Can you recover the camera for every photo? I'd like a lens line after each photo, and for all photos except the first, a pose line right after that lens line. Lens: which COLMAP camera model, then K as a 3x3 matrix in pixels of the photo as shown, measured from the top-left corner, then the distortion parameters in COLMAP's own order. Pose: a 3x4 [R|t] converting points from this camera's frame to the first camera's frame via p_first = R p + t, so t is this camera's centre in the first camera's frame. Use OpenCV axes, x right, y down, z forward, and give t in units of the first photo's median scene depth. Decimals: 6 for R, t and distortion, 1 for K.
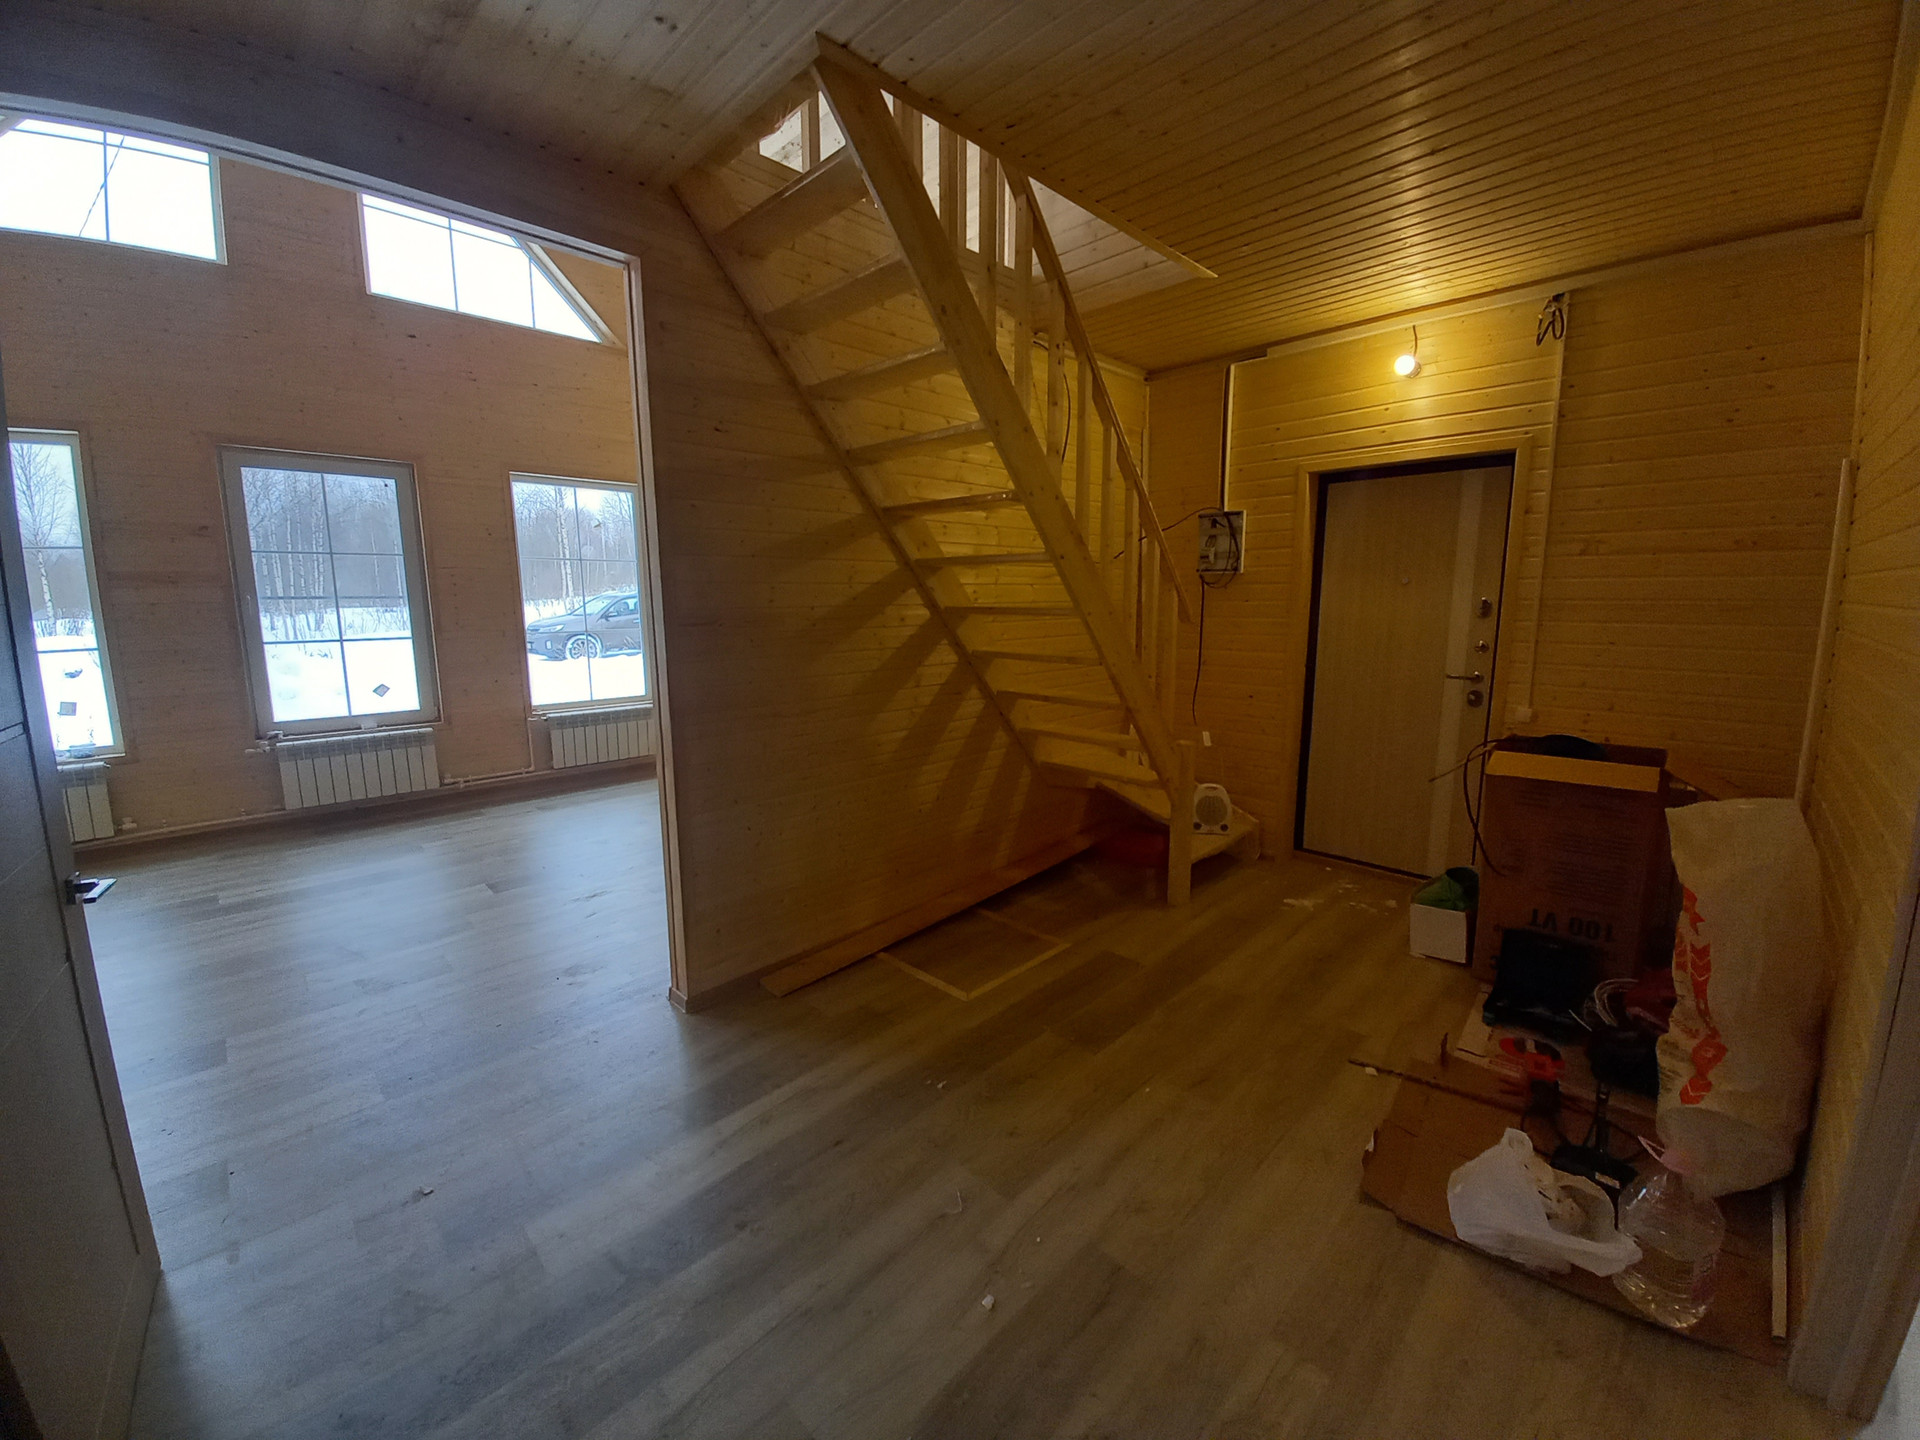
lens RADIAL K [[752.2, 0, 969.2], [0, 752.2, 710.7], [0, 0, 1]] dist [0.009235, -0.012444]
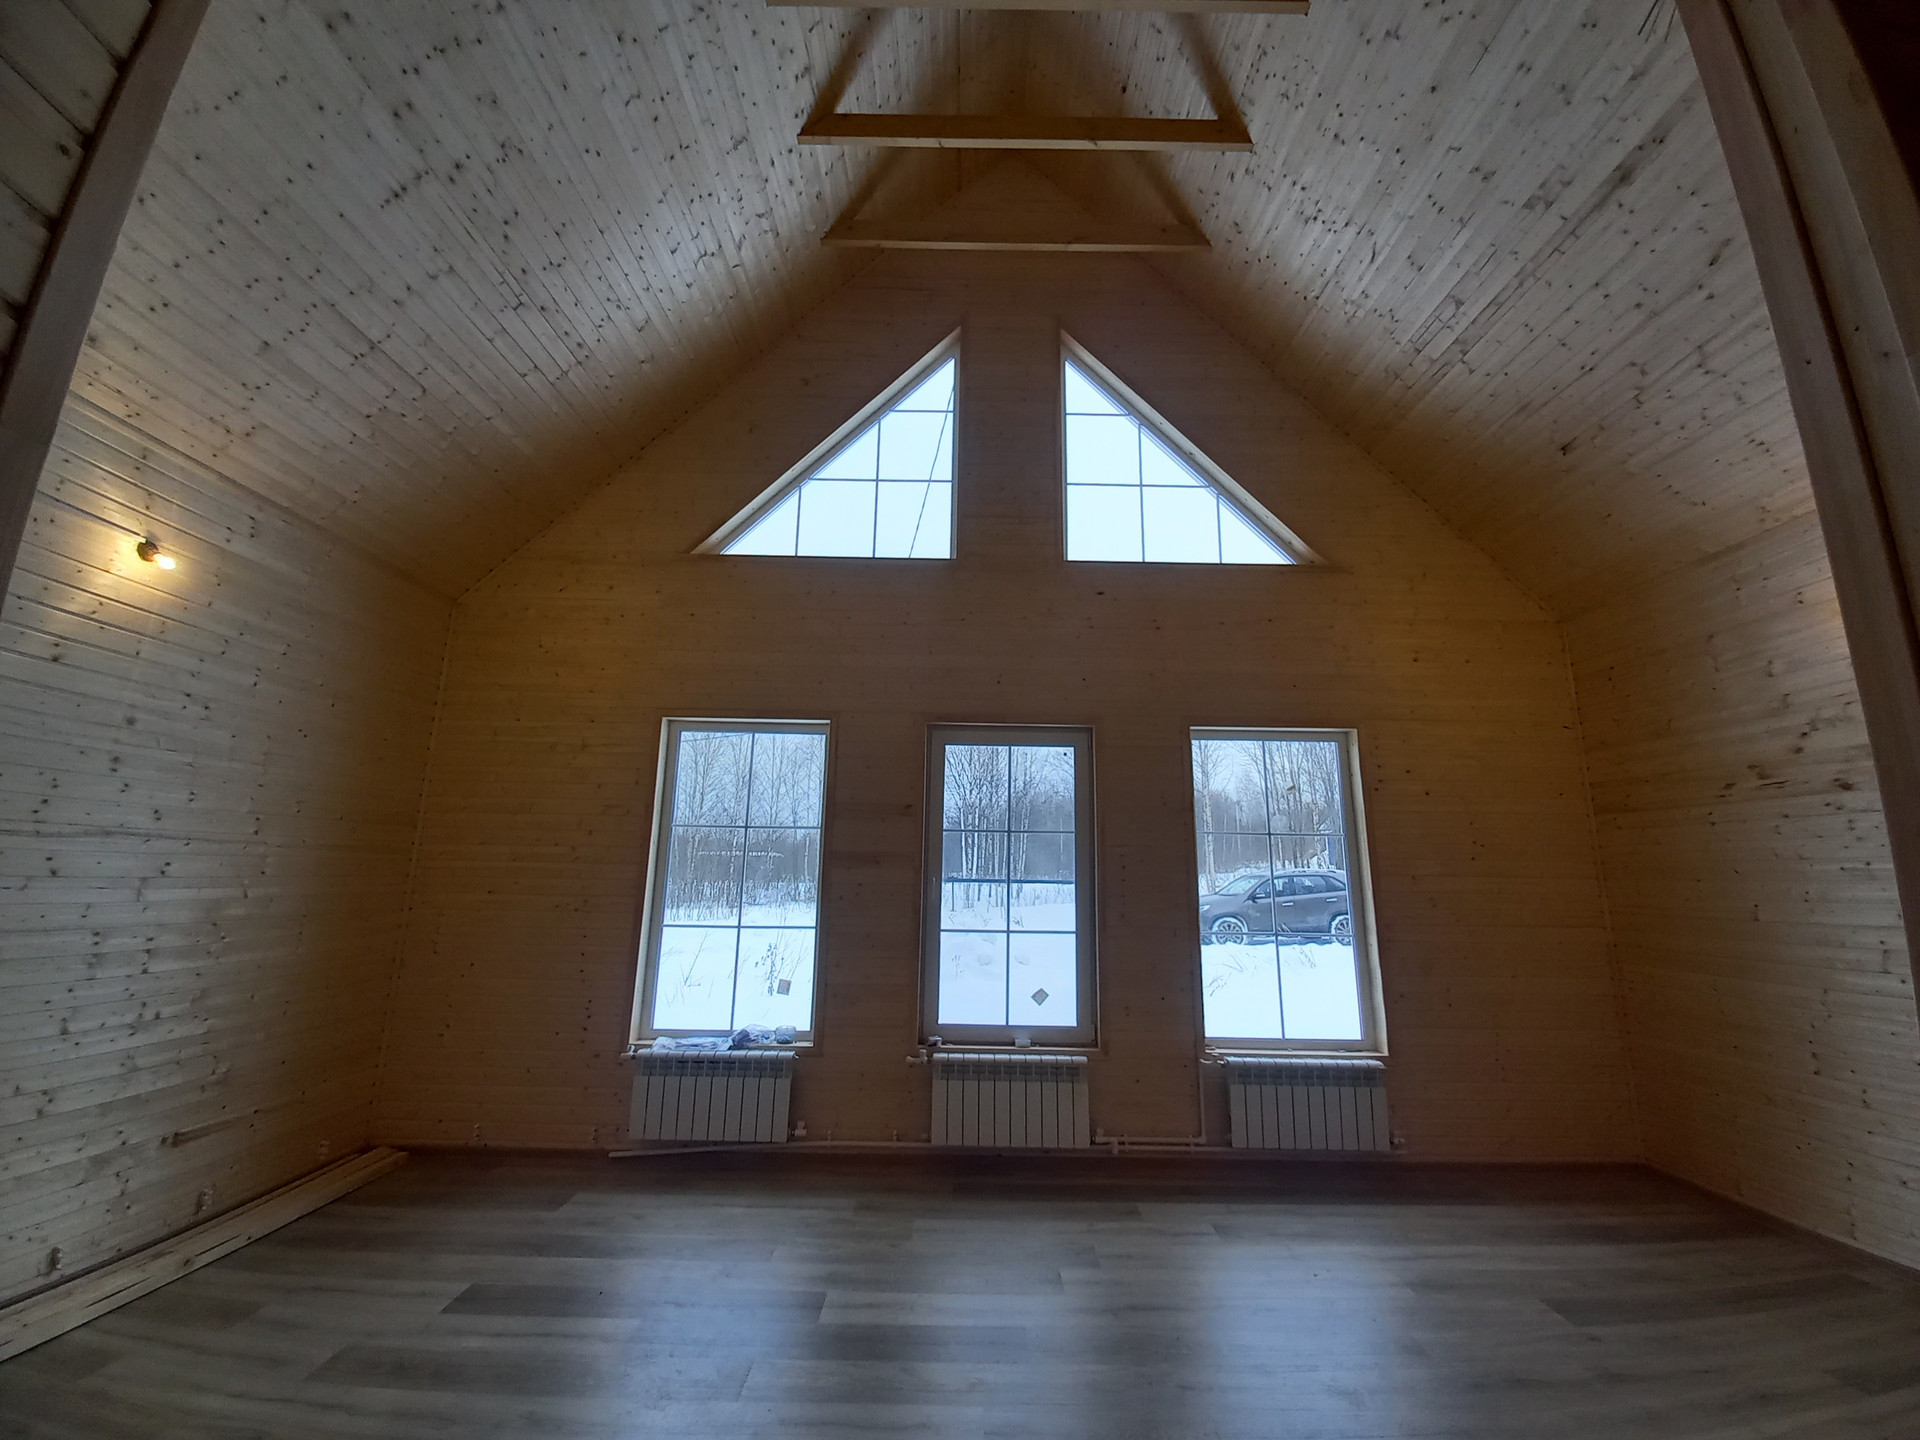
lens RADIAL K [[748.7, 0, 967.4], [0, 748.7, 711.4], [0, 0, 1]] dist [0.019862, -0.017115]
pose [[0.709175, -0.129150, -0.693103, -0.254234], [-0.125507, 0.944251, -0.304365, -0.067917], [0.693772, 0.302837, 0.653429, 0.350766]]
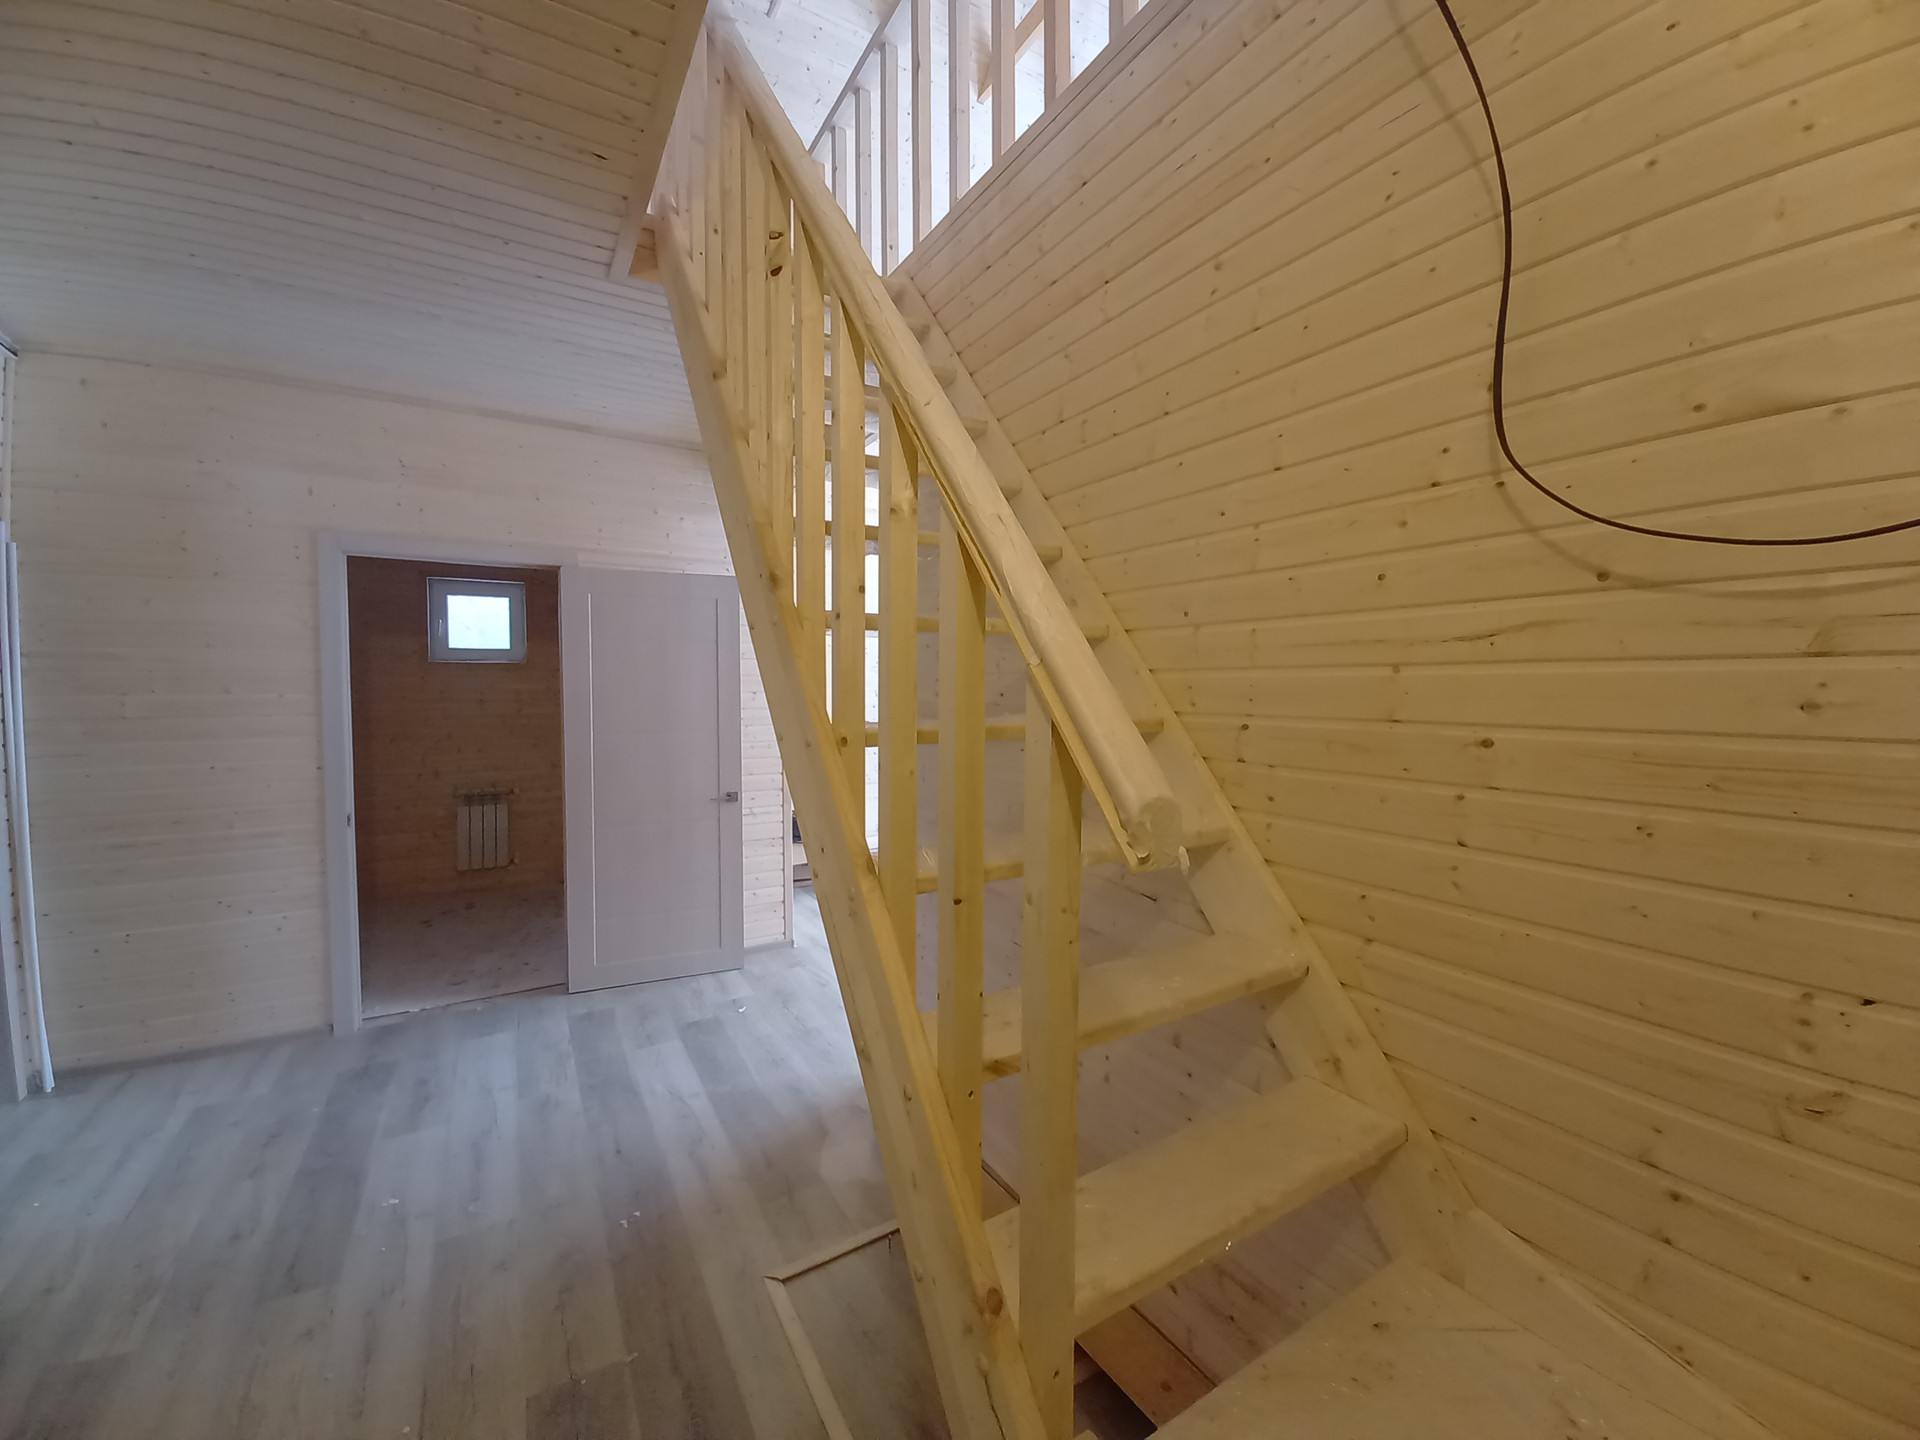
lens RADIAL K [[748.7, 0, 967.4], [0, 748.7, 711.4], [0, 0, 1]] dist [0.019862, -0.017115]
pose [[-0.240237, 0.042436, -0.969786, 0.344964], [-0.146503, 0.986015, 0.079439, -0.117885], [0.959595, 0.161160, -0.230661, 0.725109]]
